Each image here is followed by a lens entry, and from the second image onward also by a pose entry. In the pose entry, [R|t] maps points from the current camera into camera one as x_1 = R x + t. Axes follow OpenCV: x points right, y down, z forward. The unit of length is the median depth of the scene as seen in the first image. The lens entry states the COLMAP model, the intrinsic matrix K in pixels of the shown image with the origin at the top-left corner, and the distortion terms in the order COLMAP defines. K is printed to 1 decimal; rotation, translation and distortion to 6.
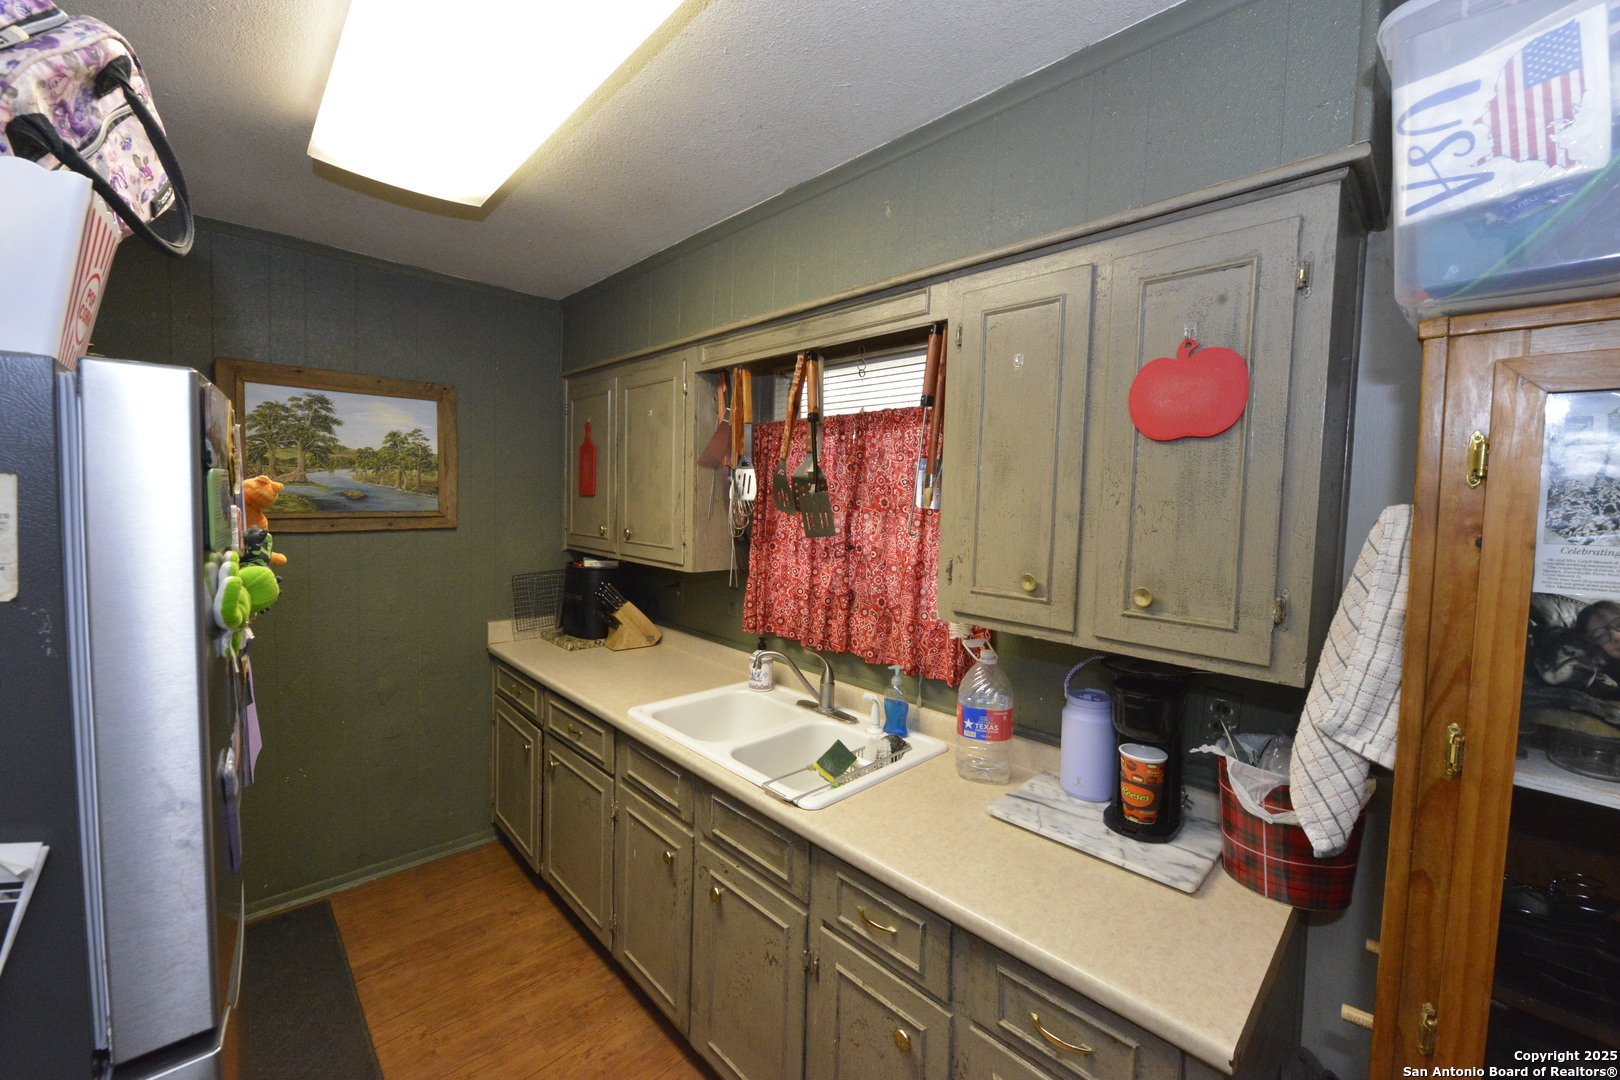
lens RADIAL K [[640.2, 0, 804.8], [0, 640.2, 532.8], [0, 0, 1]] dist [-0.014596, -0.000163]
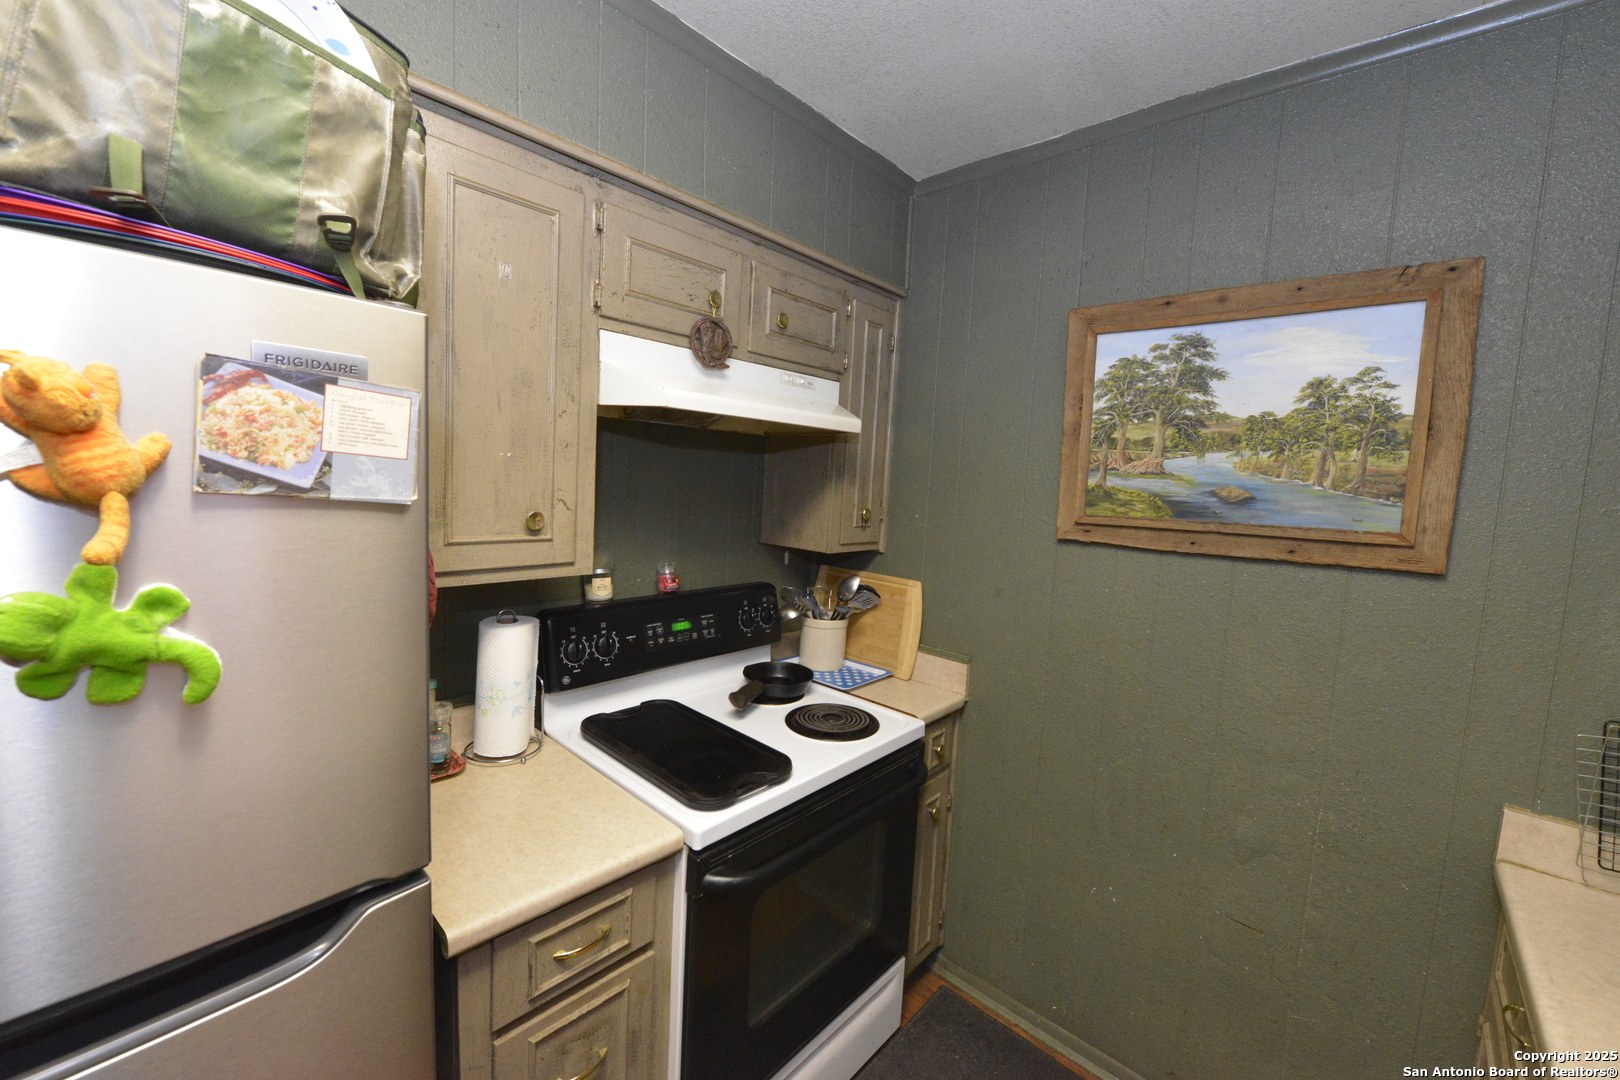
lens RADIAL K [[638.8, 0, 807.9], [0, 638.8, 533.0], [0, 0, 1]] dist [-0.010969, -0.001042]
pose [[0.063346, 0.063065, -0.995997, -0.168482], [-0.105689, 0.992813, 0.056141, -0.019164], [0.992380, 0.101709, 0.069556, 0.664658]]
